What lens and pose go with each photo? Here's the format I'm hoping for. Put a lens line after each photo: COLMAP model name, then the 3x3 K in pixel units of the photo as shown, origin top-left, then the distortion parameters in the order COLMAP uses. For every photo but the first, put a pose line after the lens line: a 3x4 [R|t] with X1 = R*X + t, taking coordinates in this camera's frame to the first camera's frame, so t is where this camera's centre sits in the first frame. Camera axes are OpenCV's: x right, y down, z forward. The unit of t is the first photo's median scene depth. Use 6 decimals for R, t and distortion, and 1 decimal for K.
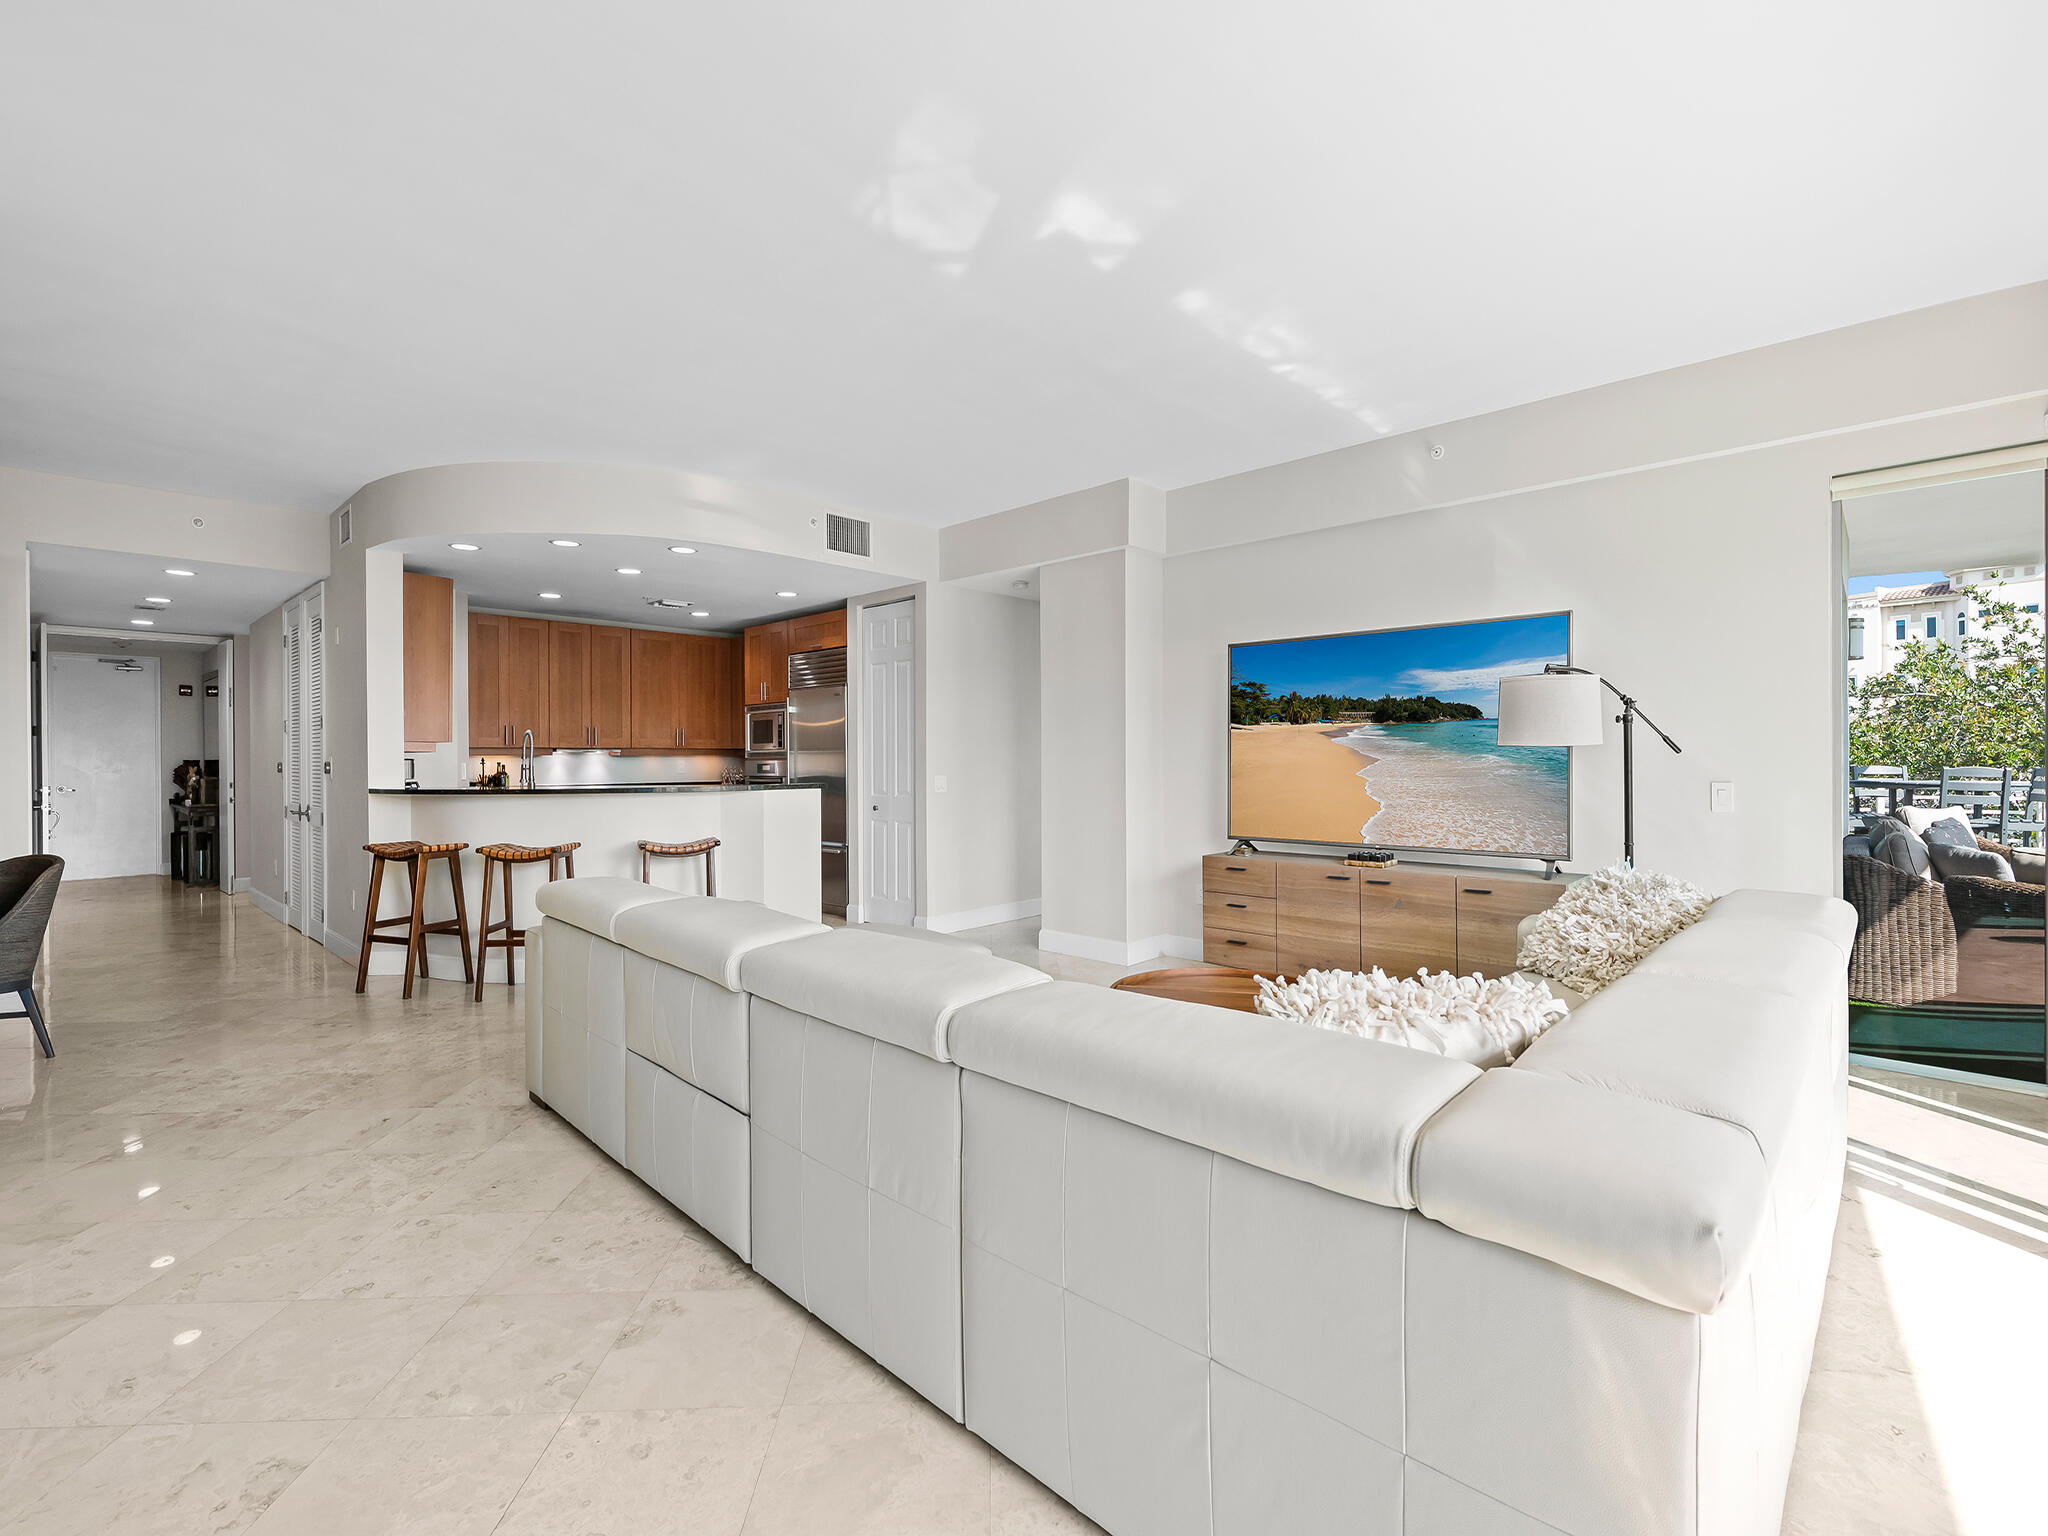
lens RADIAL K [[931.3, 0, 1036.7], [0, 931.3, 765.0], [0, 0, 1]] dist [0.002434, -0.000447]
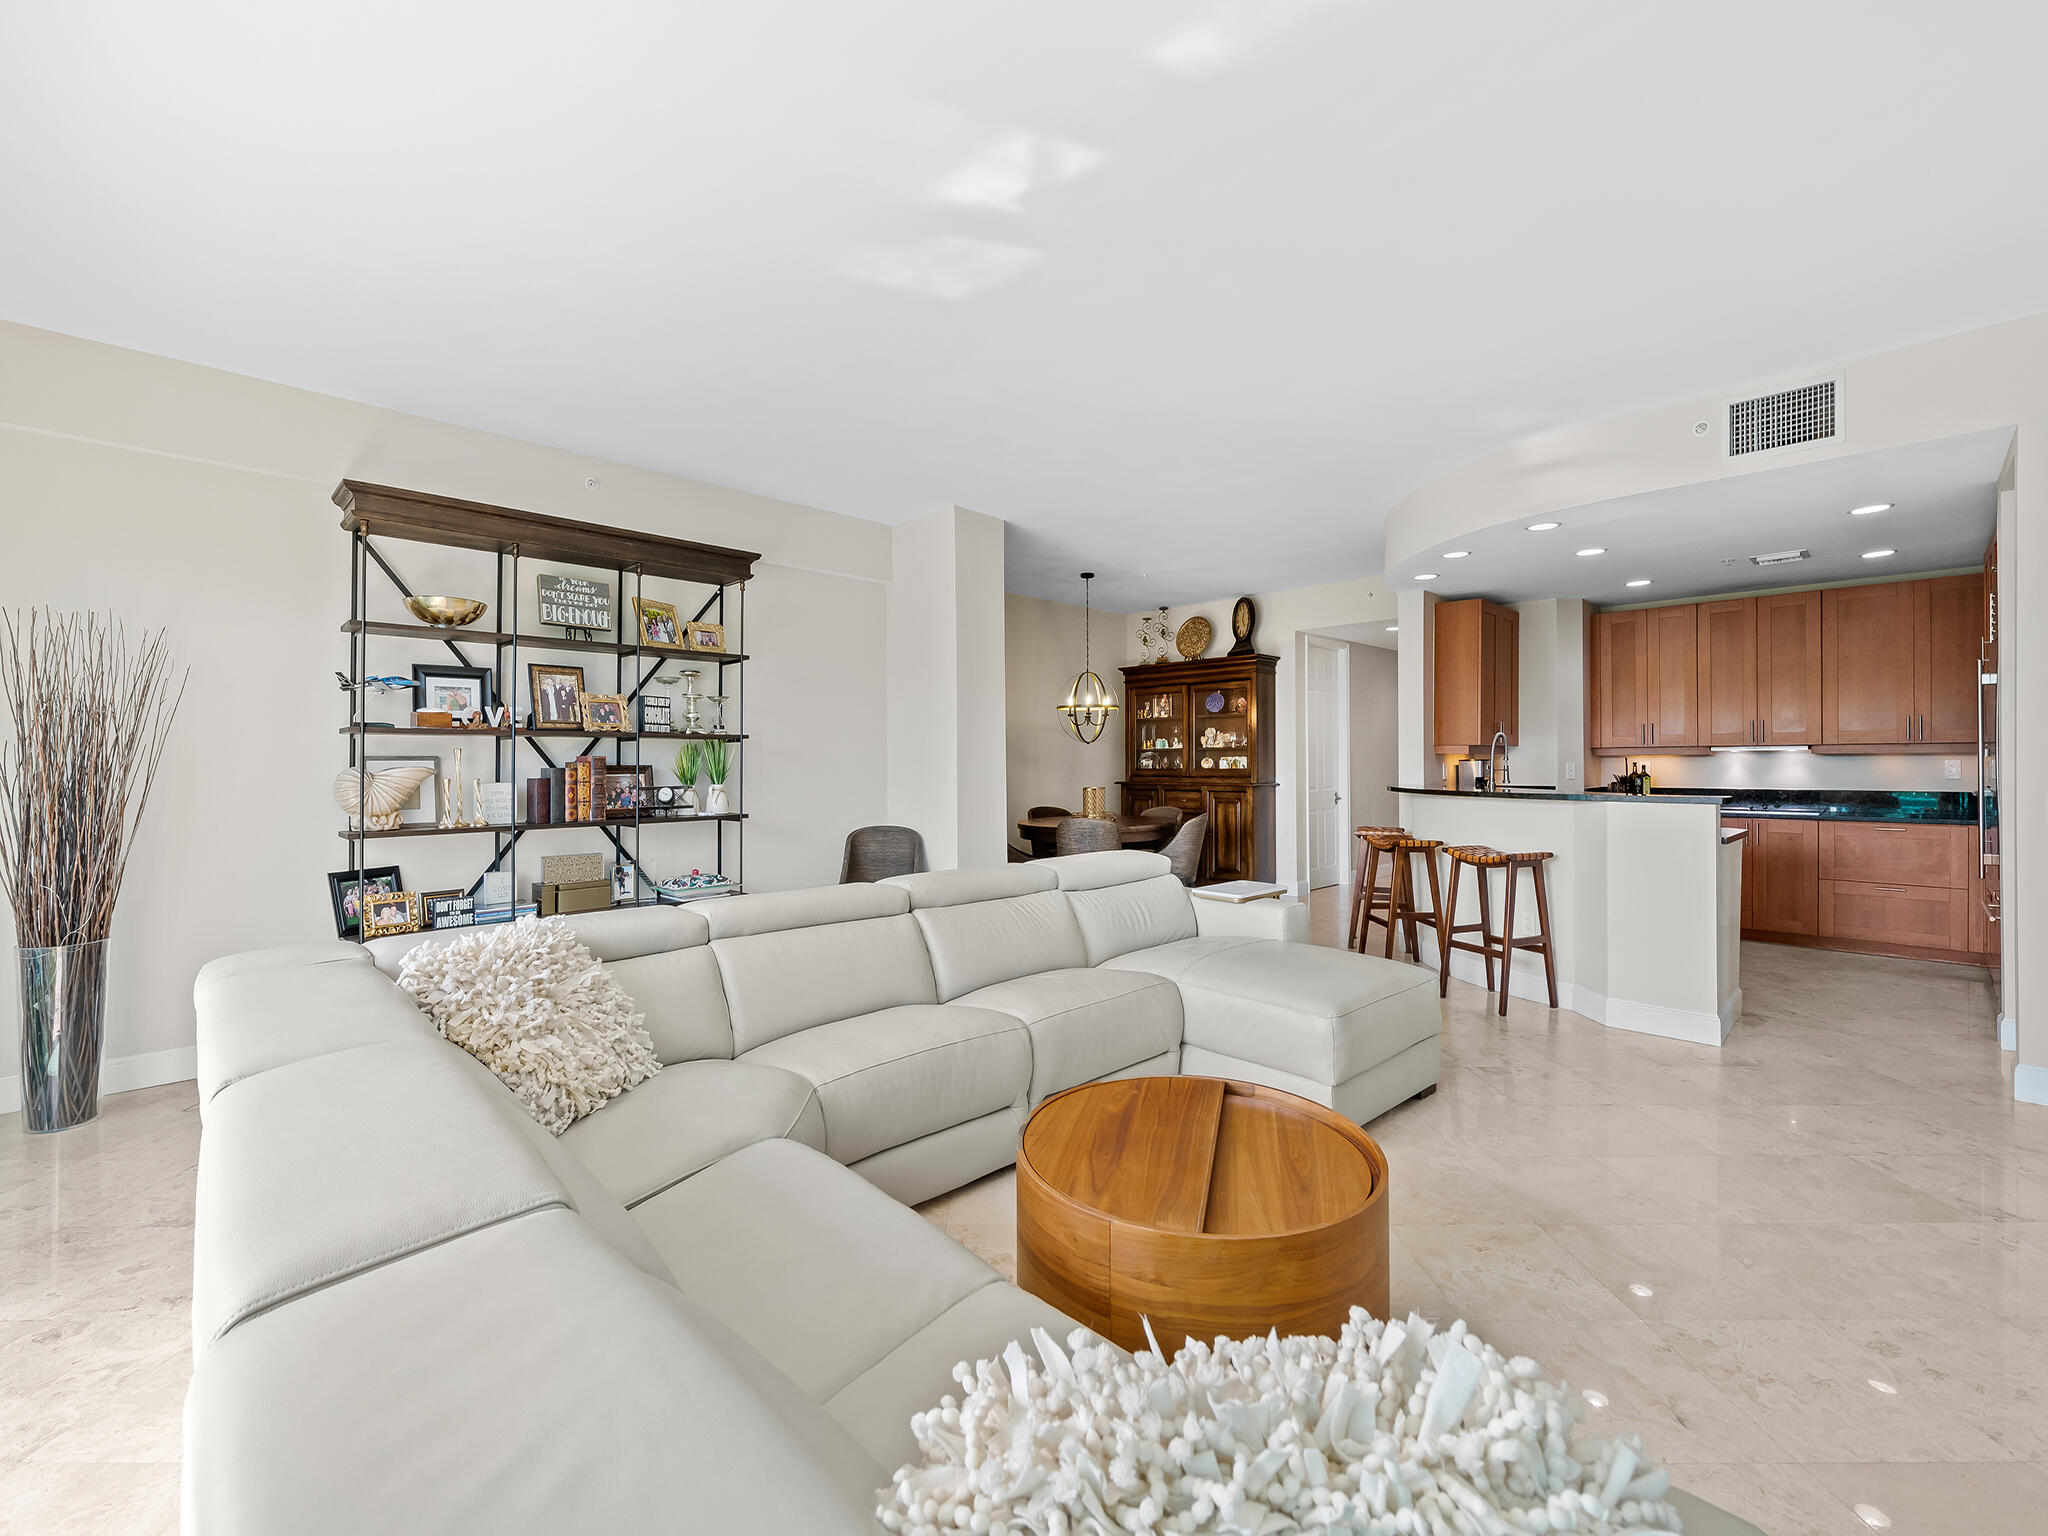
lens RADIAL K [[855.8, 0, 1026.5], [0, 855.8, 757.8], [0, 0, 1]] dist [-0.002376, -0.000891]
pose [[-0.046523, 0.001349, -0.998916, 0.314467], [0.004480, 0.999989, 0.001142, -0.010607], [0.998907, -0.004422, -0.046529, 0.386283]]
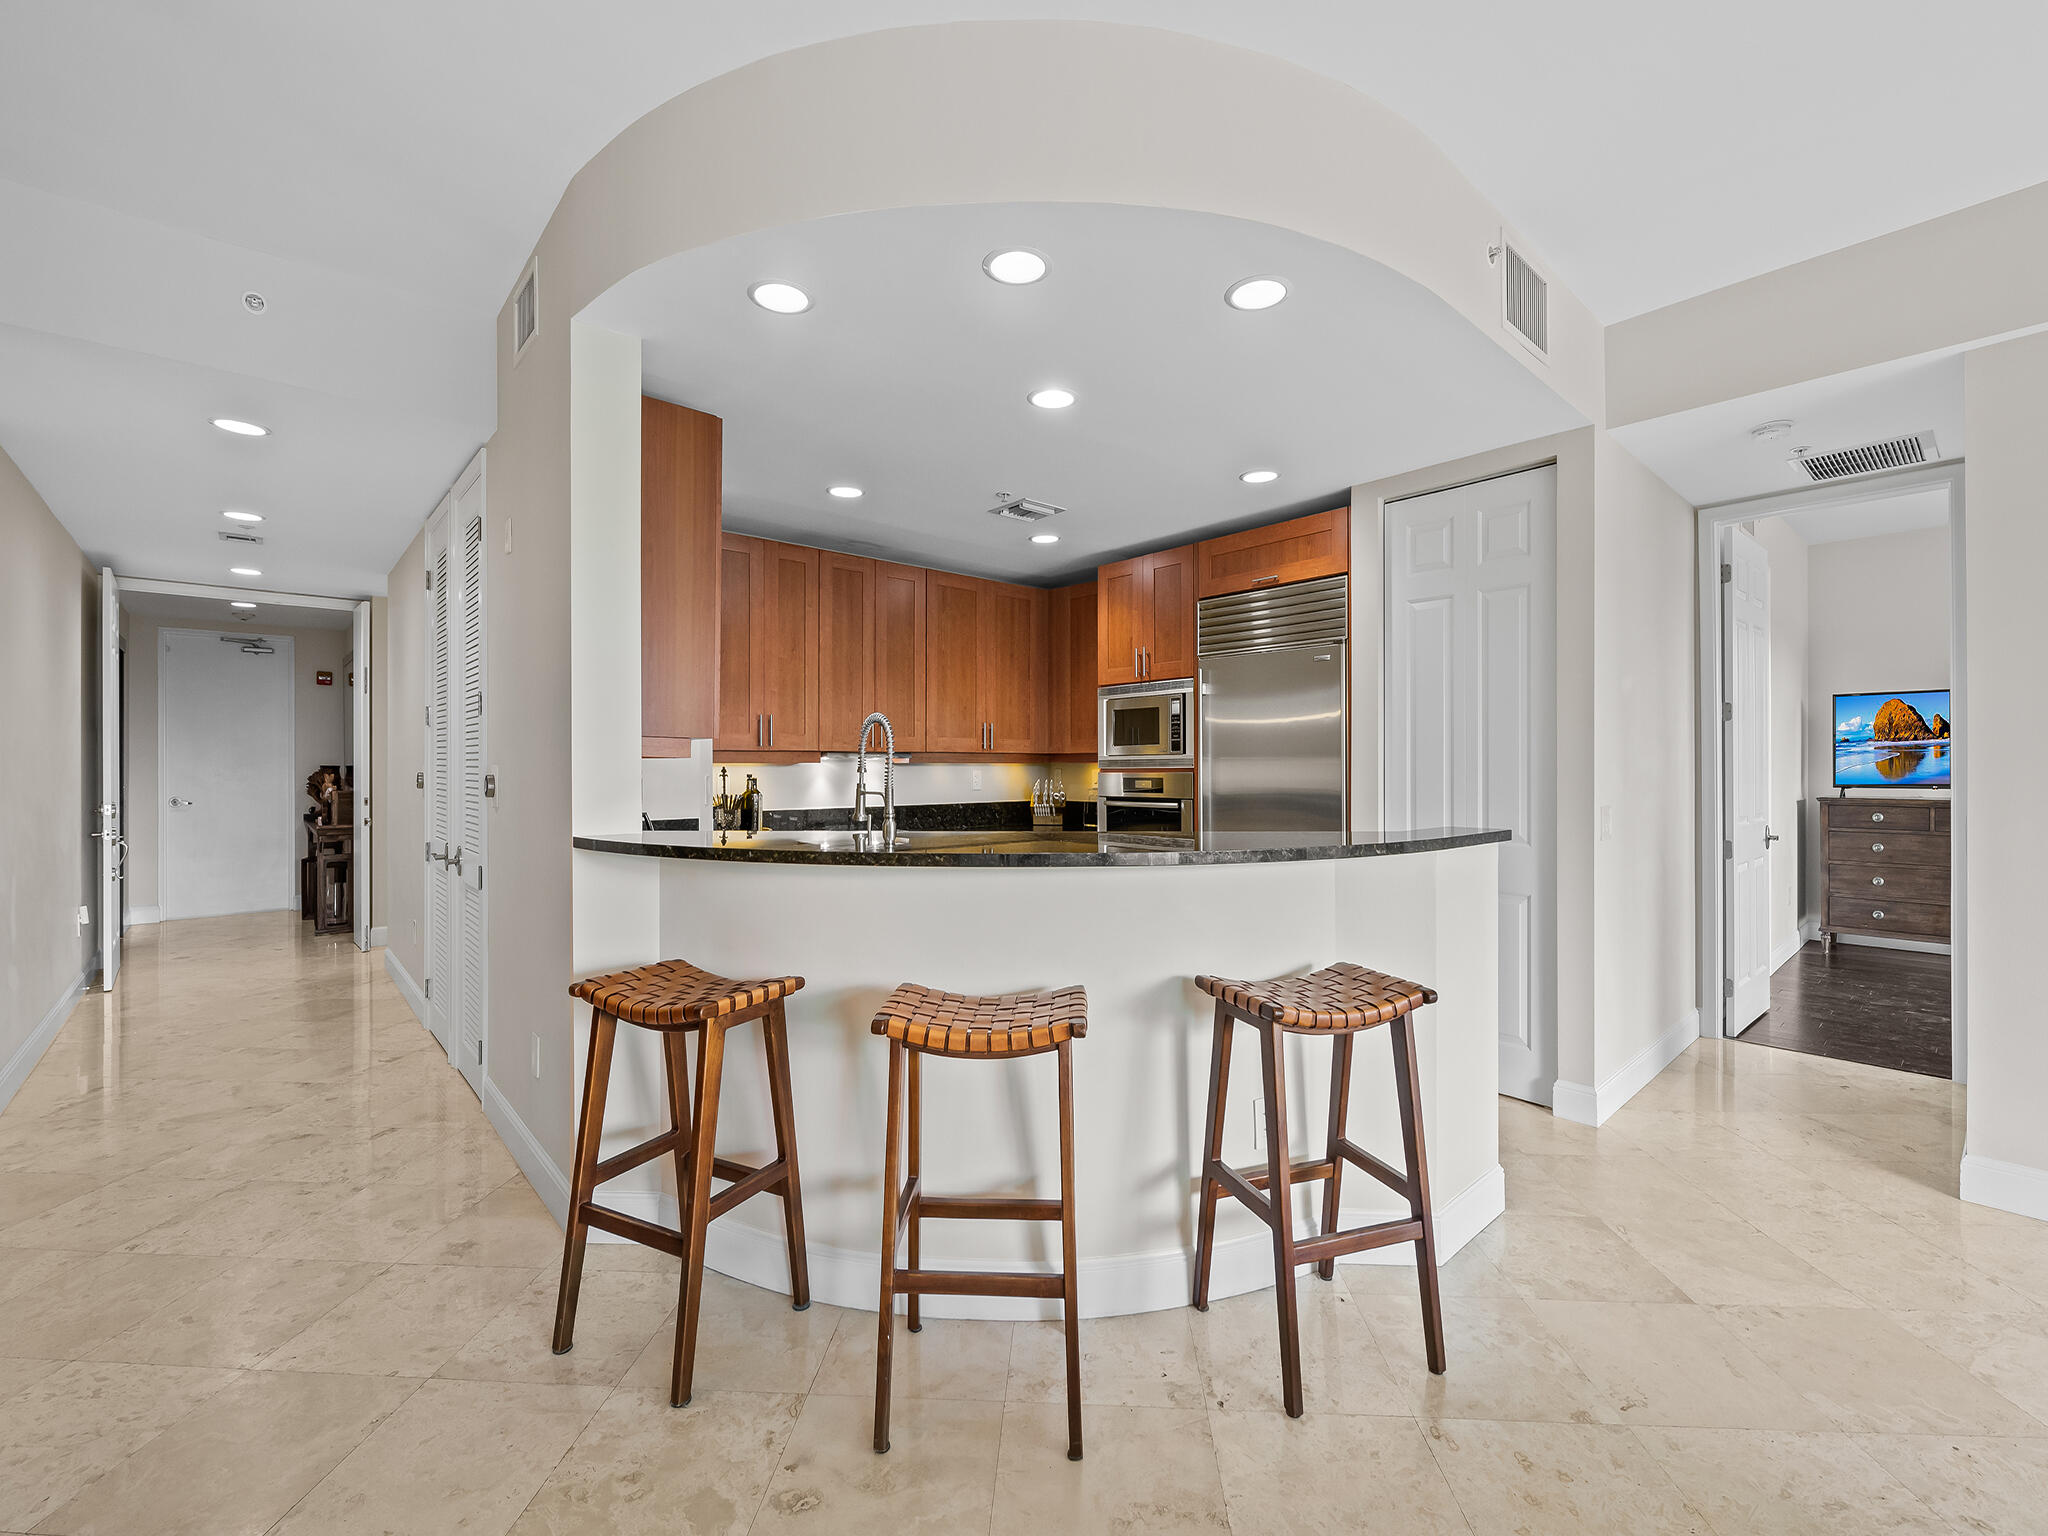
lens RADIAL K [[870.9, 0, 1024.0], [0, 870.9, 768.0], [0, 0, 1]] dist [-0.000715, -0.003757]
pose [[0.995157, 0.005037, -0.098168, -0.318856], [-0.005230, 0.999985, -0.001715, -0.006609], [0.098158, 0.002220, 0.995168, 0.417796]]
